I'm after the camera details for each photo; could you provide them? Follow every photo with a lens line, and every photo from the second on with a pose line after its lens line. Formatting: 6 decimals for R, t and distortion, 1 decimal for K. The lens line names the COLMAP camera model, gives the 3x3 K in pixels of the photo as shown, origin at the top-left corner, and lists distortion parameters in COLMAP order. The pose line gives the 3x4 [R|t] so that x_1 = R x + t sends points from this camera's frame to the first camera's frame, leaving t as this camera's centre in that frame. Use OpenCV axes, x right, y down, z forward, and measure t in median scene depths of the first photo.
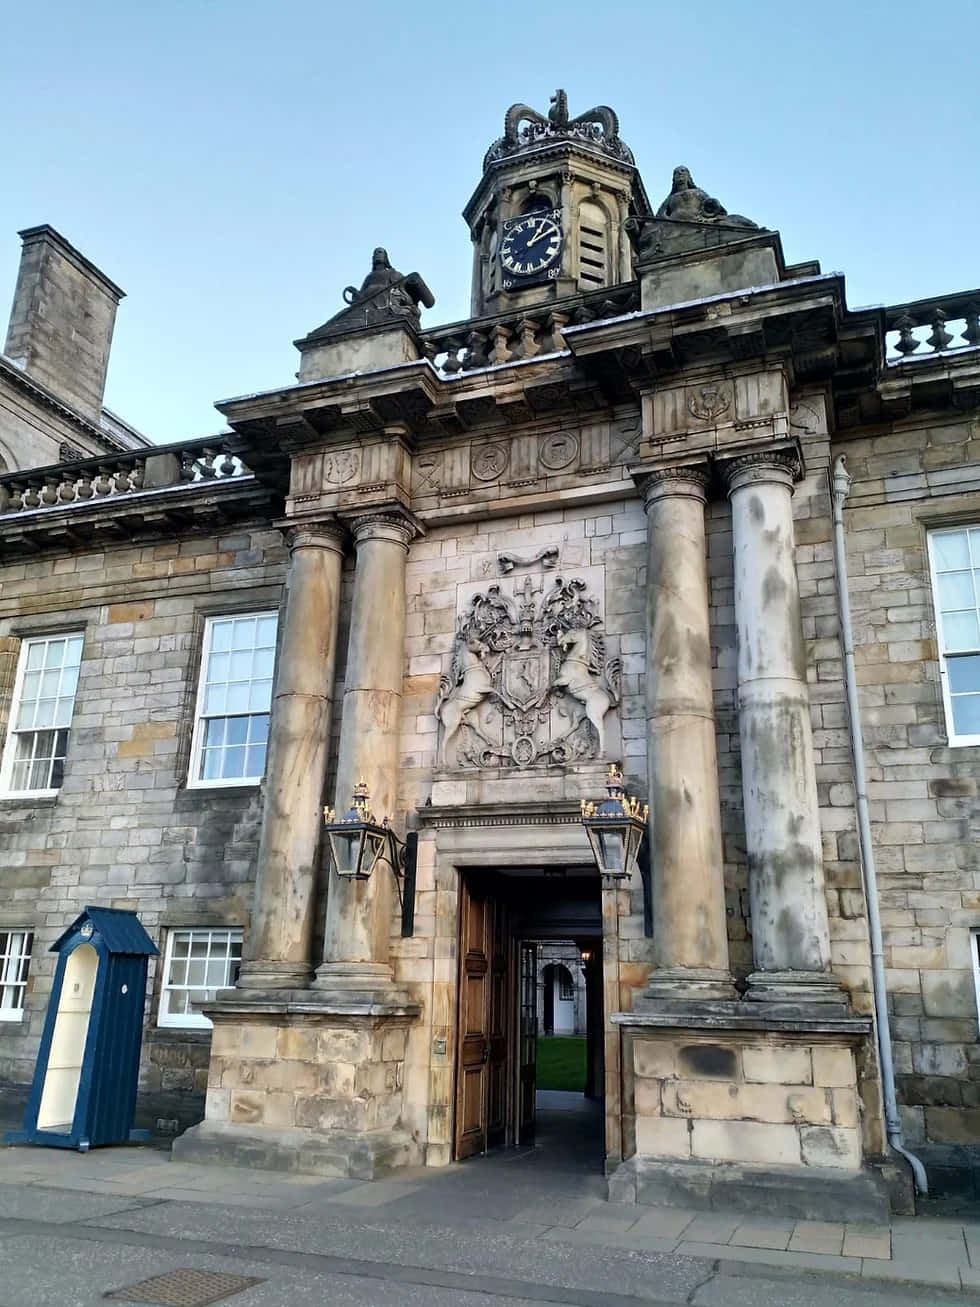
lens RADIAL K [[1056.9, 0, 491.5], [0, 1056.9, 645.2], [0, 0, 1]] dist [0.116690, -0.258562]
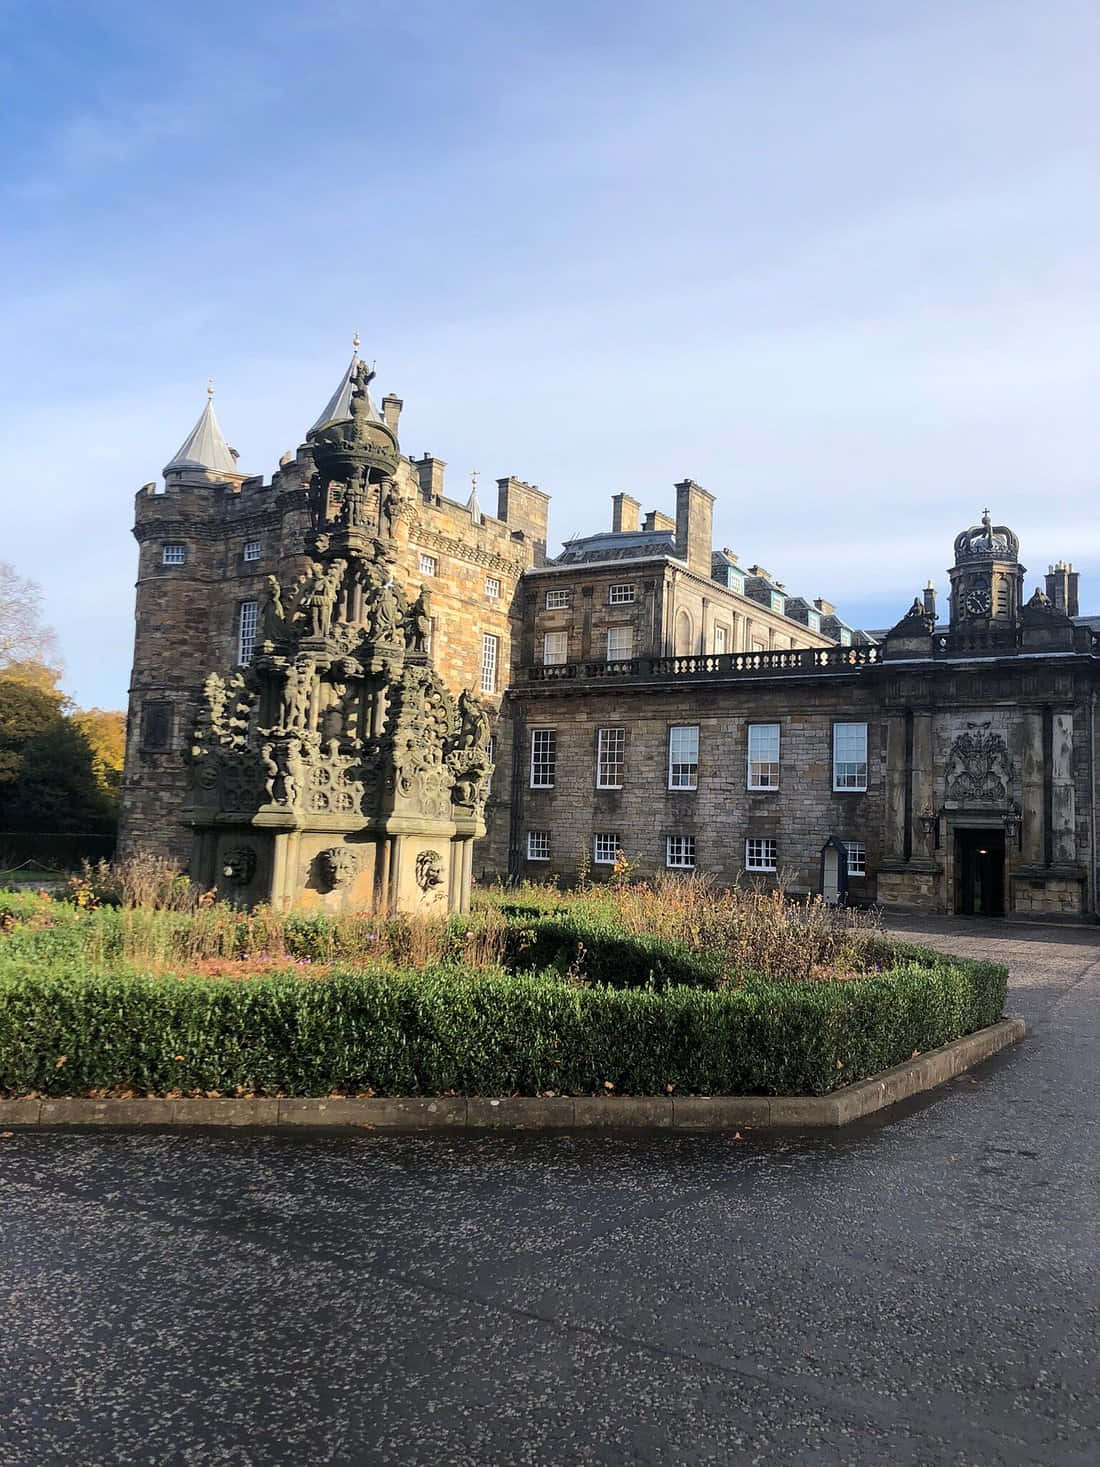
lens RADIAL K [[1186.2, 0, 551.6], [0, 1186.2, 724.1], [0, 0, 1]] dist [0.116690, -0.258562]
pose [[0.980348, -0.004486, -0.197224, -0.485288], [0.044672, 0.978820, 0.199792, -0.828307], [0.192150, -0.204676, 0.959784, -2.491605]]
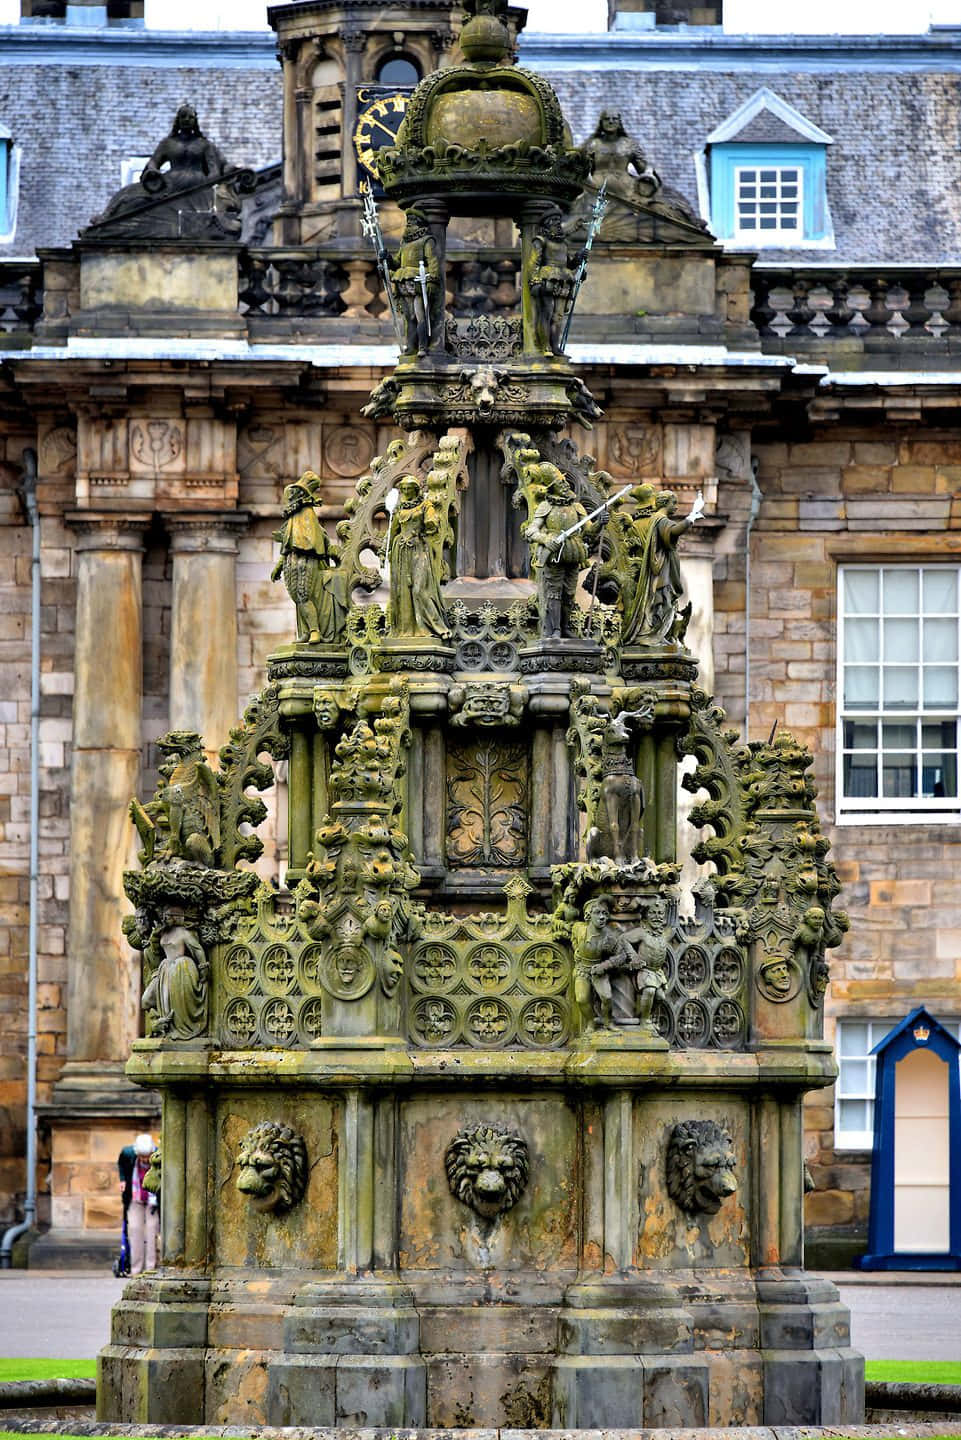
lens RADIAL K [[7034.8, 0, 480.5], [0, 7034.8, 720.0], [0, 0, 1]] dist [0.065077, -0.566591]
pose [[0.923470, 0.000967, 0.383670, -2.060773], [-0.101599, 0.964915, 0.242110, -1.351260], [-0.369975, -0.262561, 0.891168, -4.028148]]
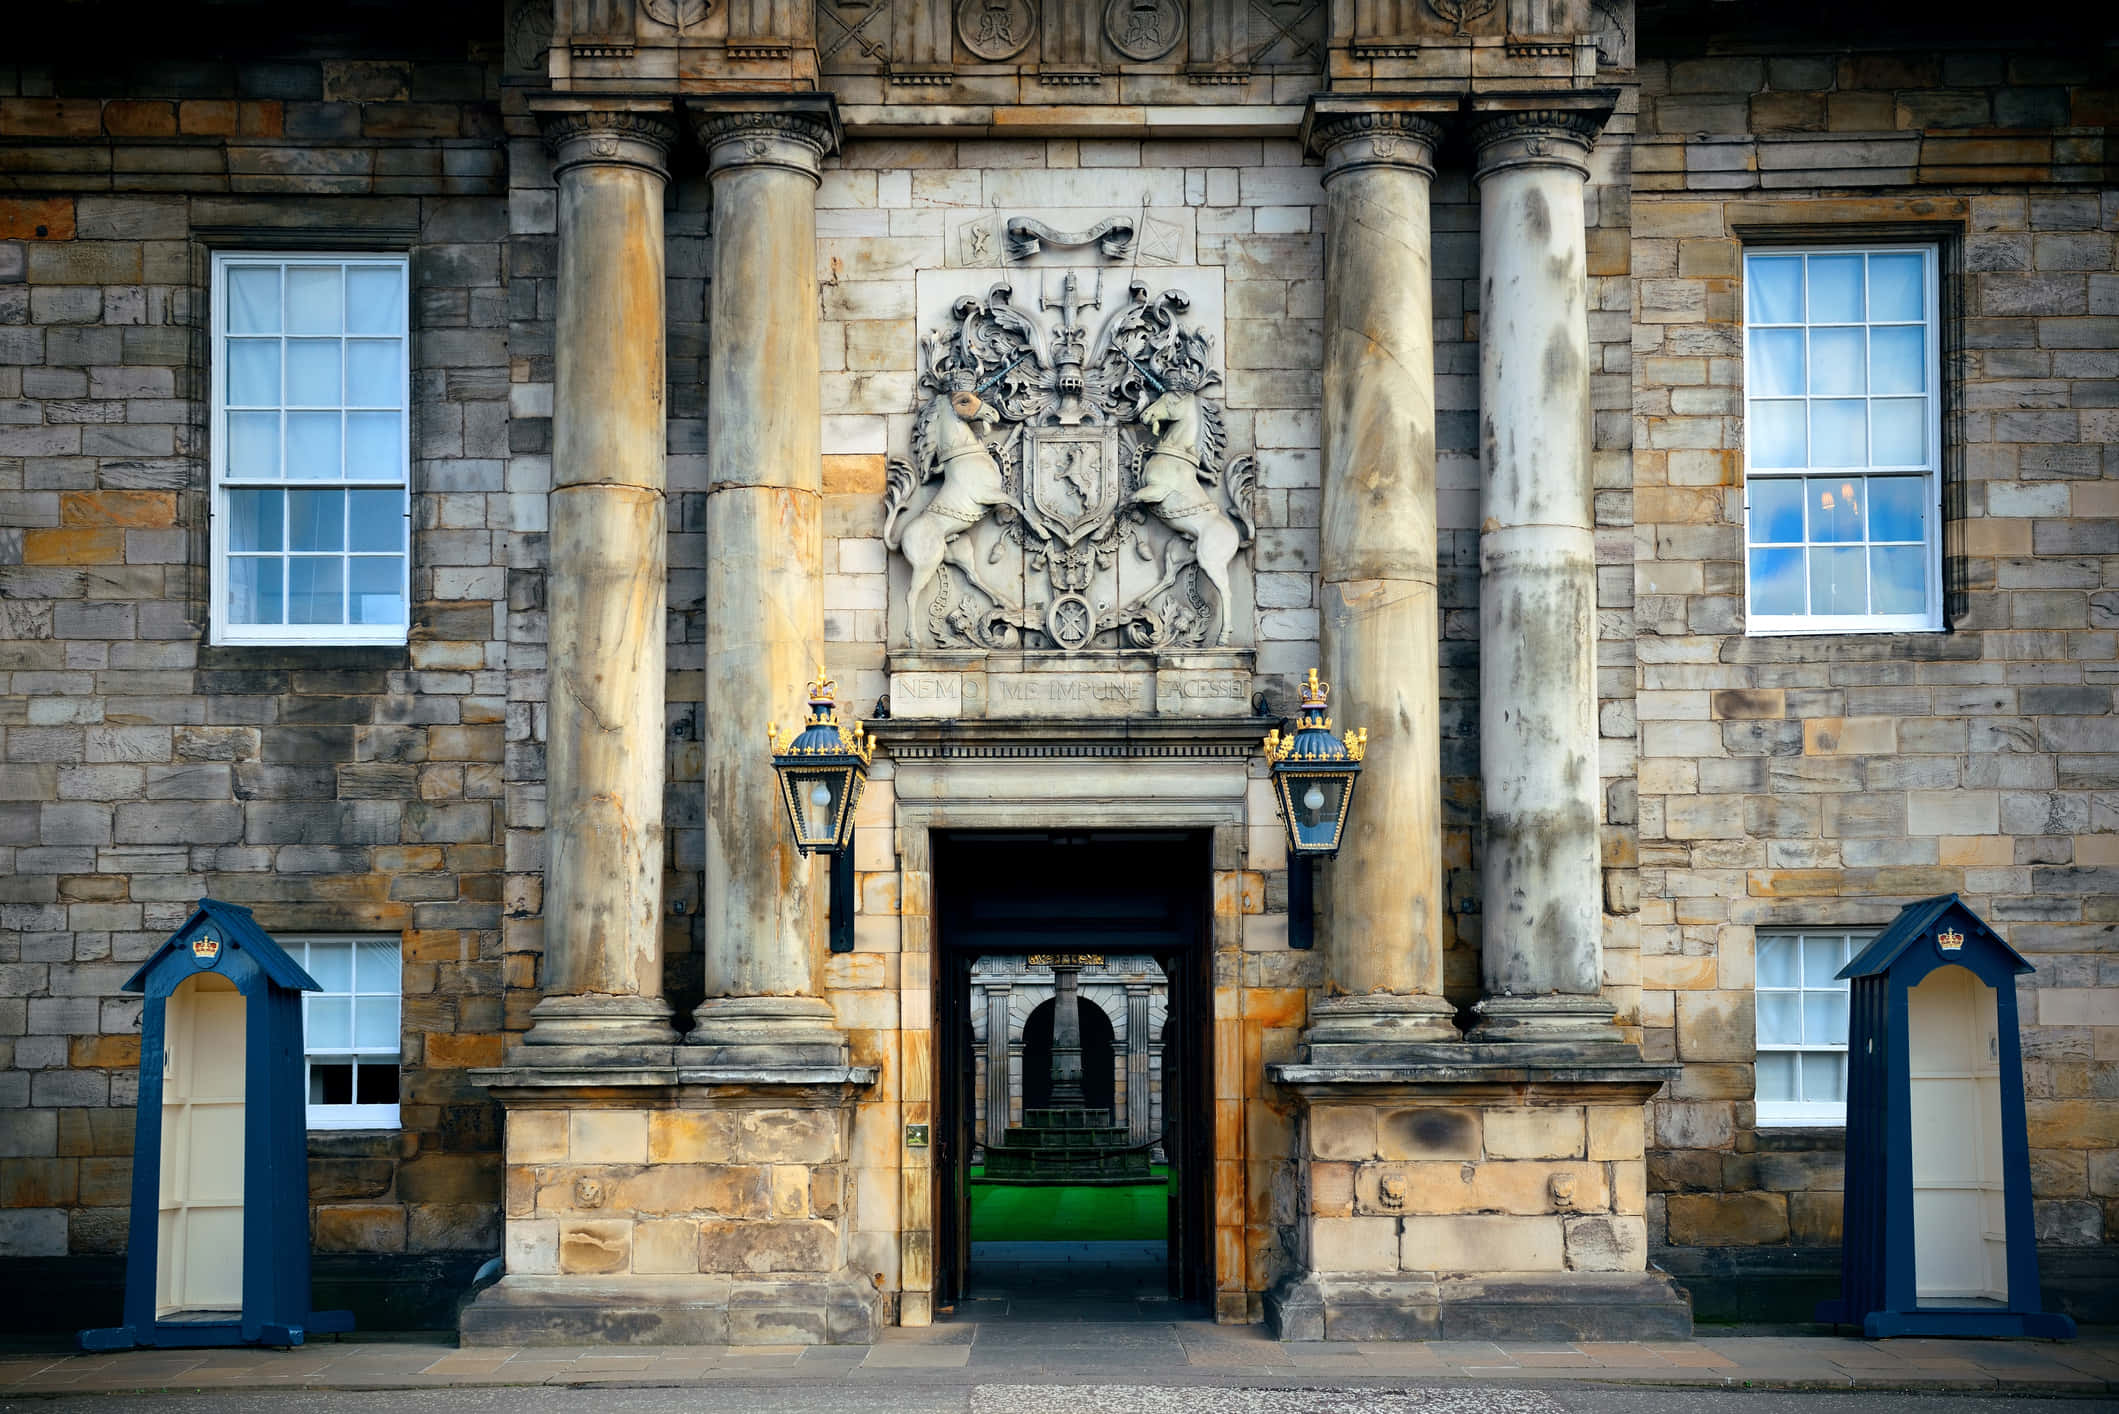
lens RADIAL K [[2900.1, 0, 1089.8], [0, 2900.1, 924.9], [0, 0, 1]] dist [0.027362, 0.004975]
pose [[0.930008, -0.007224, 0.367469, -0.494714], [-0.088935, 0.965672, 0.244066, -0.108926], [-0.356617, -0.259665, 0.897440, -0.361219]]
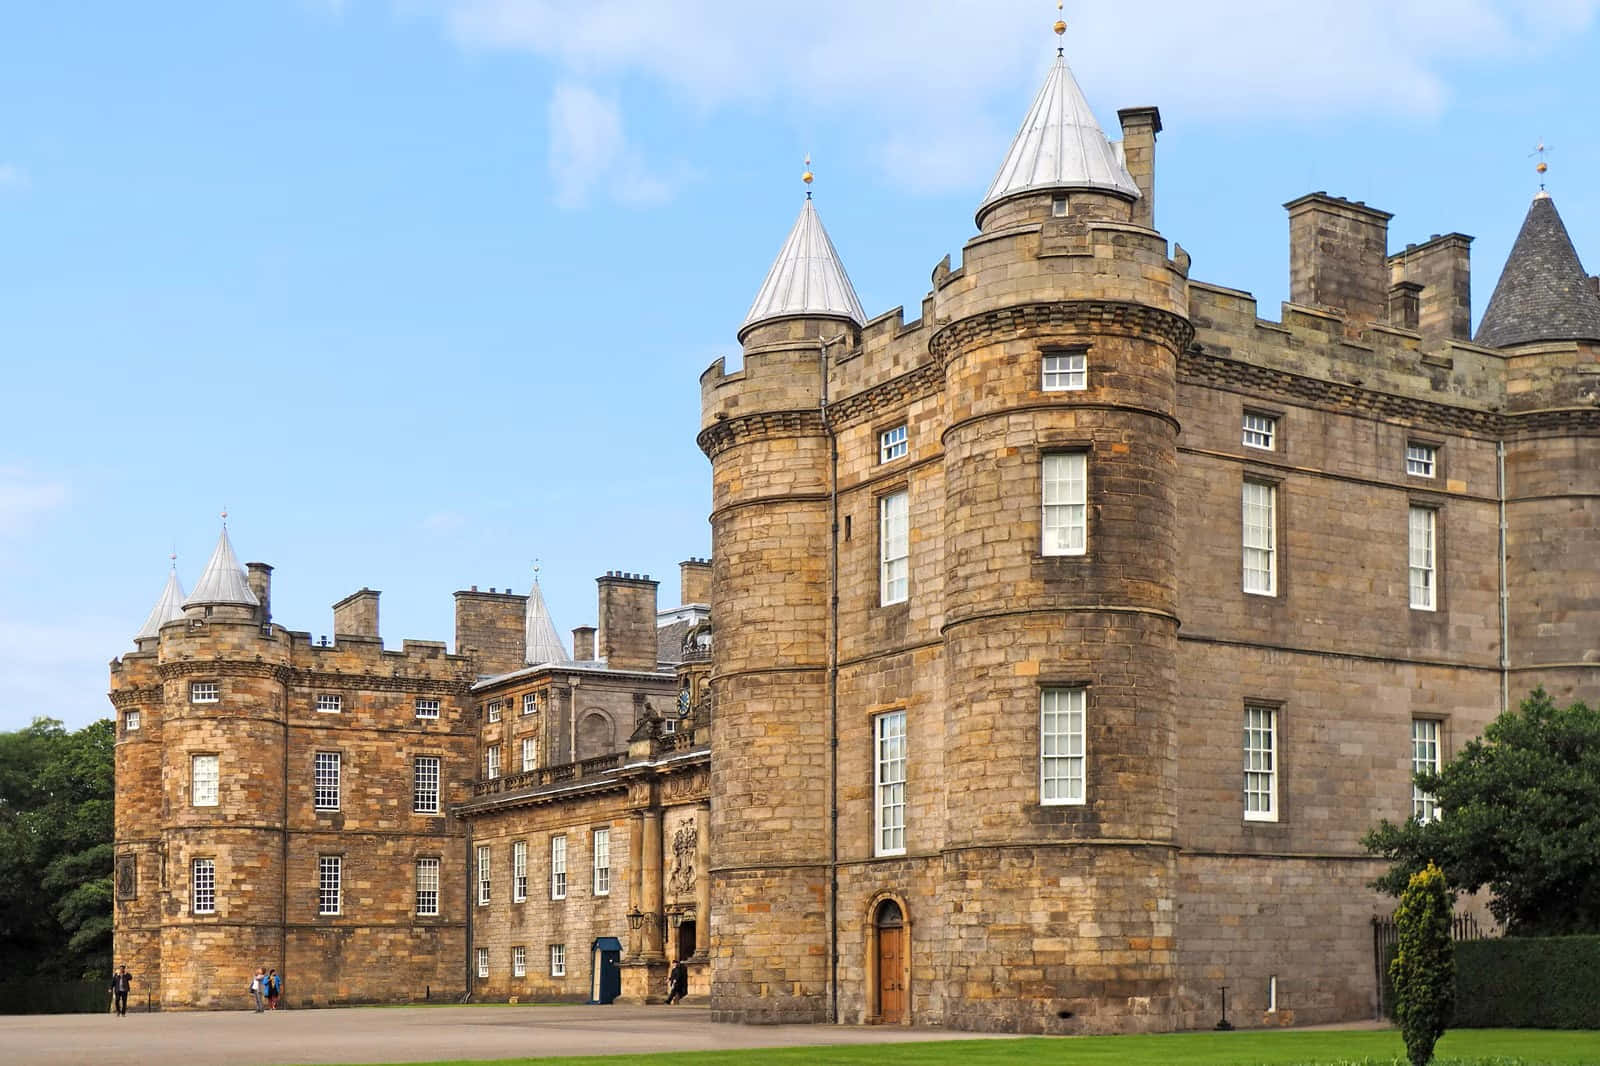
lens RADIAL K [[2022.7, 0, 802.3], [0, 2022.7, 888.1], [0, 0, 1]] dist [-0.028905, 0.218996]
pose [[0.828913, -0.062226, -0.555906, 3.748974], [0.207561, 0.957061, 0.202365, -1.049967], [0.519444, -0.283128, 0.806236, -3.724345]]
